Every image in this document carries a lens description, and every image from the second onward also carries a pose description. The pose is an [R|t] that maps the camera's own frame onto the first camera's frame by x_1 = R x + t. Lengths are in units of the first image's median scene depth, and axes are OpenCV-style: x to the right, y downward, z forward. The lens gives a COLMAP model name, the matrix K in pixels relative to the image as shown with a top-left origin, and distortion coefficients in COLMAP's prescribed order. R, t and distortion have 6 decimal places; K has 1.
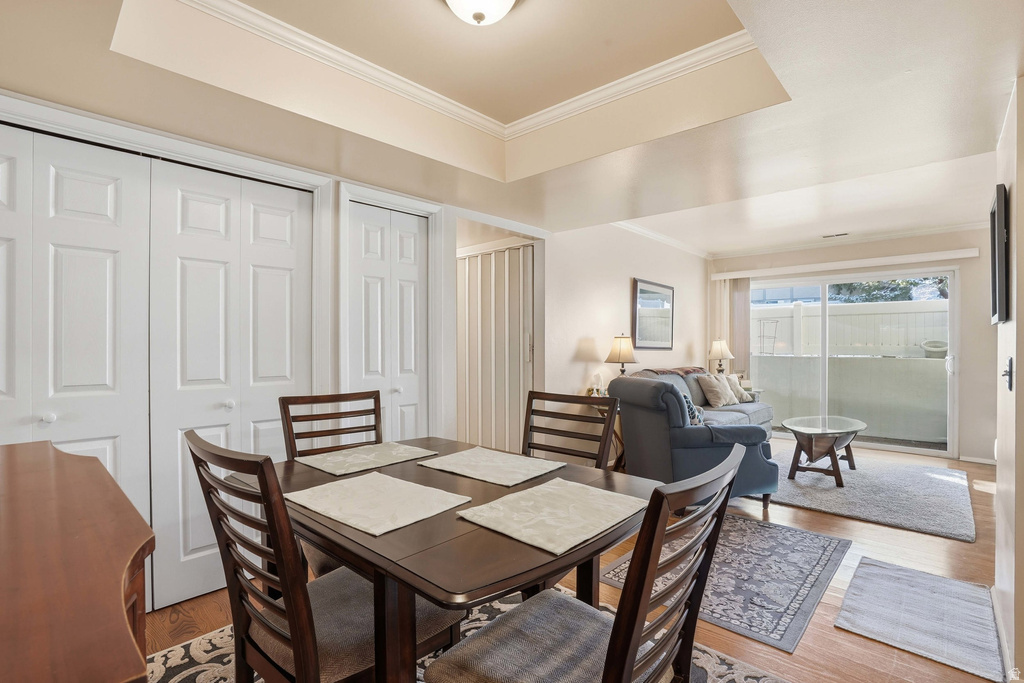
lens RADIAL K [[477.1, 0, 511.0], [0, 477.1, 342.6], [0, 0, 1]] dist [-0.067240, 0.025934]
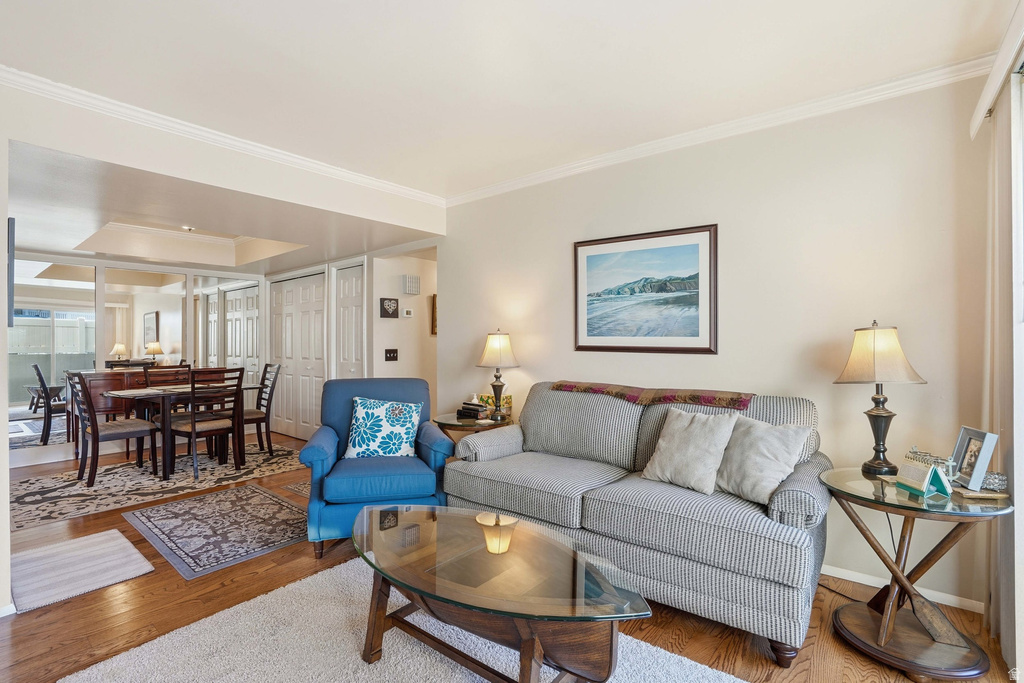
lens RADIAL K [[477.1, 0, 511.0], [0, 477.1, 342.6], [0, 0, 1]] dist [-0.067240, 0.025934]
pose [[0.084231, -0.001853, -0.996445, 1.562775], [0.007936, 0.999968, -0.001188, 0.005648], [0.996415, -0.007808, 0.084243, 1.461848]]
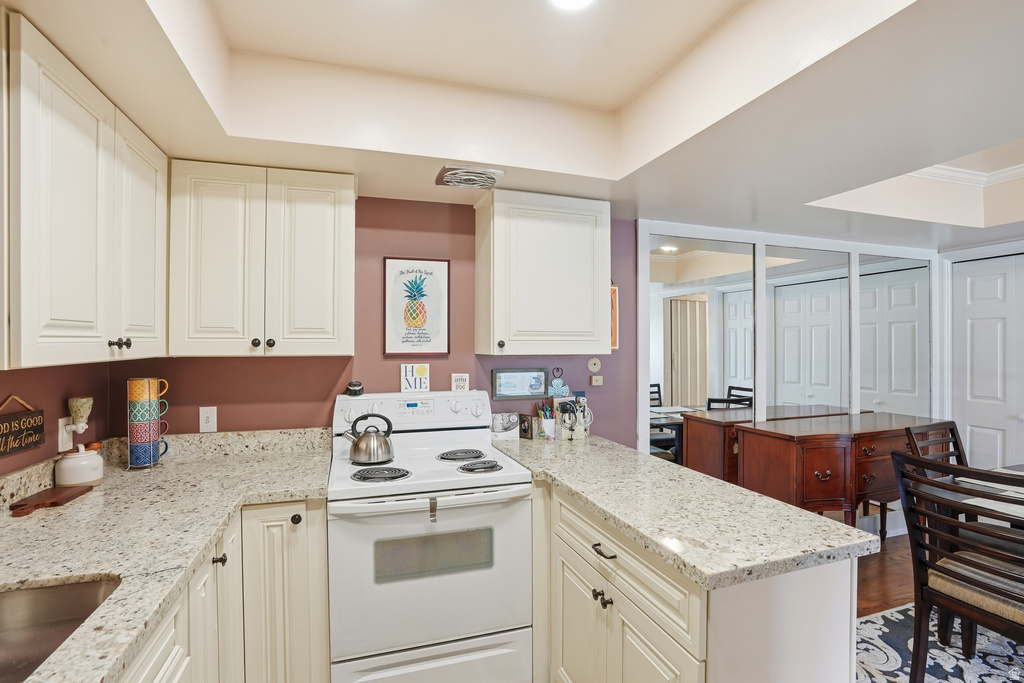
lens RADIAL K [[477.1, 0, 511.0], [0, 477.1, 342.6], [0, 0, 1]] dist [-0.067240, 0.025934]
pose [[-0.474825, -0.005755, -0.880061, 0.884203], [0.002153, 0.999968, -0.007700, -0.069155], [0.880077, -0.005551, -0.474798, 0.069700]]
